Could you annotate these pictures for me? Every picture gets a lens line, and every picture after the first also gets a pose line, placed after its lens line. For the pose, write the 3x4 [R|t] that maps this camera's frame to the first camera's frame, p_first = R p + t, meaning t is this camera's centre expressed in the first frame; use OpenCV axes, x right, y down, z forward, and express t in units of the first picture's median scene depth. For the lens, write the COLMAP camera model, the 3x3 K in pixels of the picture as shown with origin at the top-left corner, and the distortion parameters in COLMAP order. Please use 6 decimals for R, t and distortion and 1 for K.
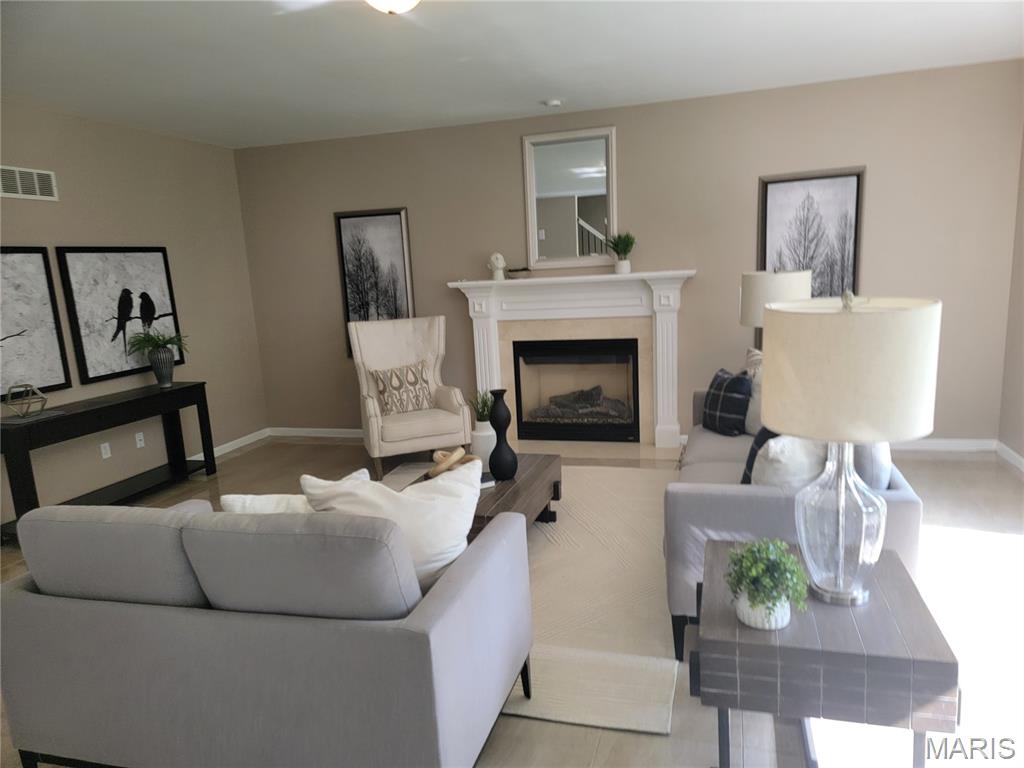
lens RADIAL K [[714.1, 0, 524.1], [0, 714.1, 409.4], [0, 0, 1]] dist [0.082367, -0.059487]
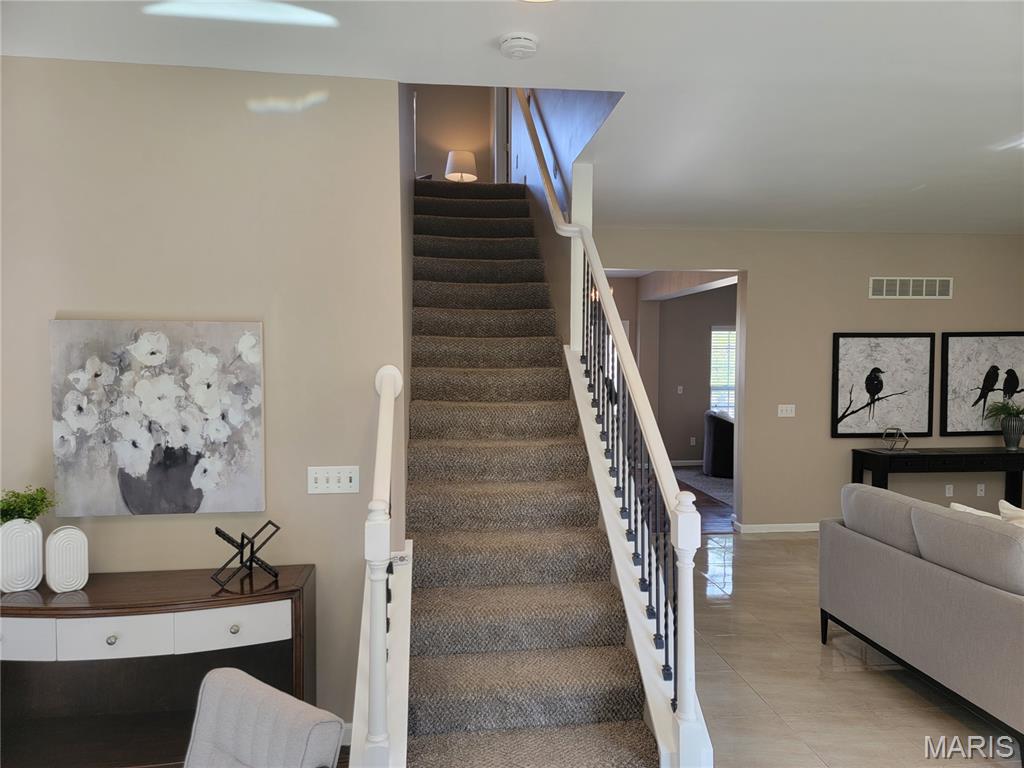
lens RADIAL K [[714.1, 0, 512.7], [0, 714.1, 373.5], [0, 0, 1]] dist [0.082367, -0.059487]
pose [[0.408932, 0.080949, -0.908967, 0.245716], [-0.201181, 0.979549, -0.003274, 0.013792], [0.890113, 0.184206, 0.416854, -0.231333]]
